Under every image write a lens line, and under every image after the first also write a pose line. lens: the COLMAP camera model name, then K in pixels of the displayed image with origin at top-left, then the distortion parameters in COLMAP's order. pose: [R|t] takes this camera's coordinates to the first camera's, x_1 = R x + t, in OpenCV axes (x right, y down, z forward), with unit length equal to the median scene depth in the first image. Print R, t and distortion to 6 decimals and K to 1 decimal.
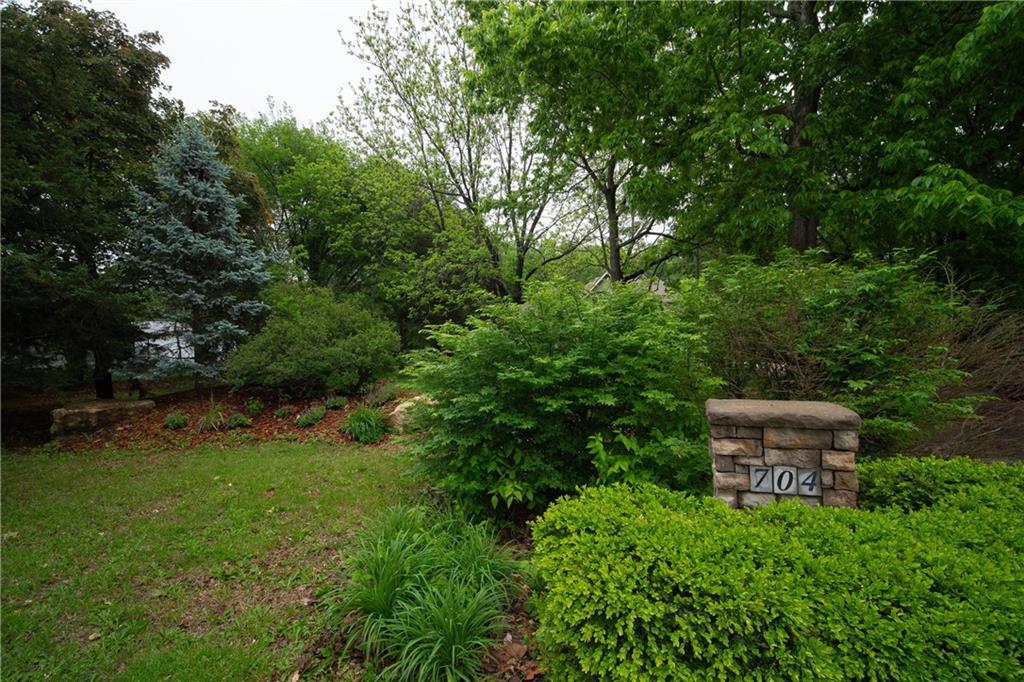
lens RADIAL K [[455.1, 0, 509.9], [0, 455.1, 347.3], [0, 0, 1]] dist [-0.001620, -0.000124]
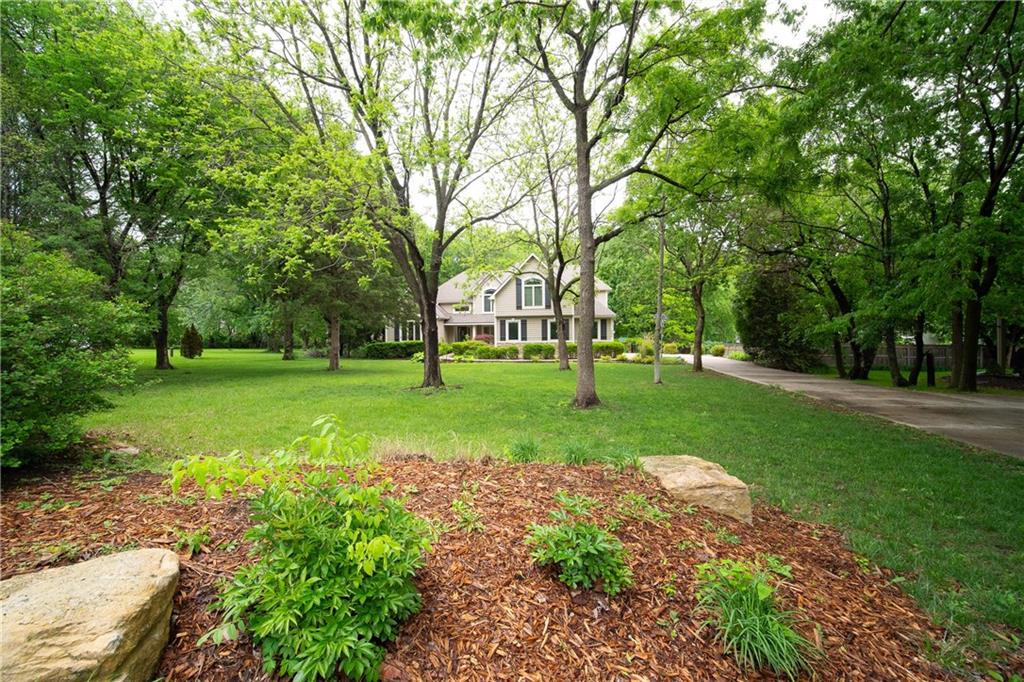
lens RADIAL K [[455.1, 0, 511.2], [0, 455.1, 335.9], [0, 0, 1]] dist [-0.001620, -0.000124]
pose [[0.979524, 0.014152, 0.200831, -0.021585], [-0.013608, 0.999899, -0.004090, -0.002651], [-0.200869, 0.001274, 0.979617, 0.663357]]
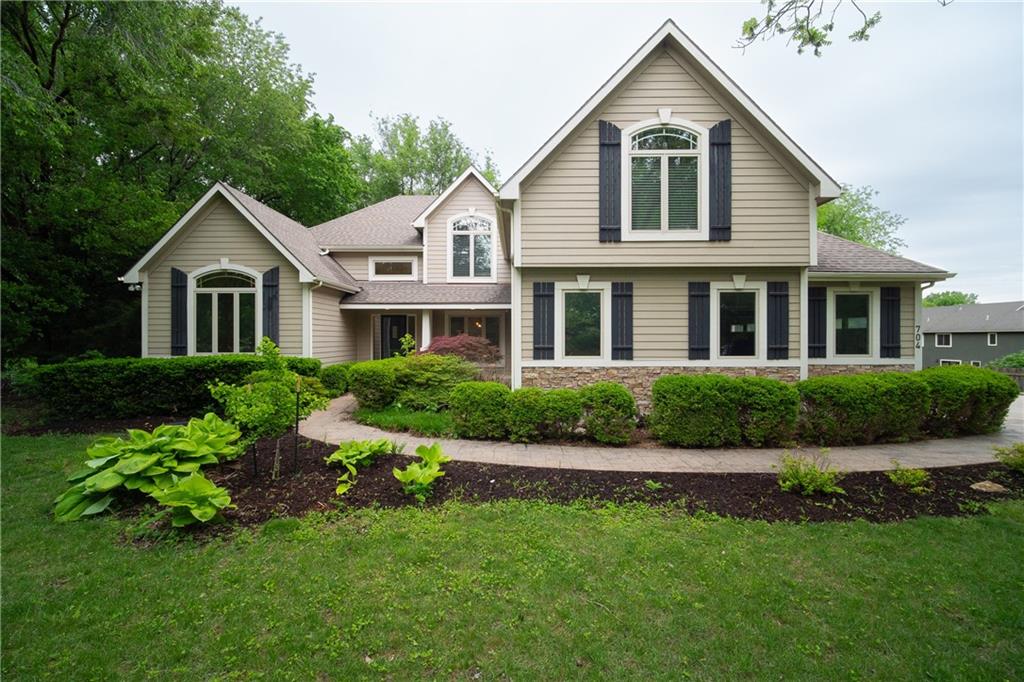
lens RADIAL K [[455.1, 0, 512.8], [0, 455.1, 340.0], [0, 0, 1]] dist [-0.001620, -0.000124]
pose [[0.942218, 0.023543, 0.334172, 0.323284], [-0.022358, 0.999723, -0.007393, -0.012026], [-0.334254, -0.000506, 0.942483, 4.014405]]
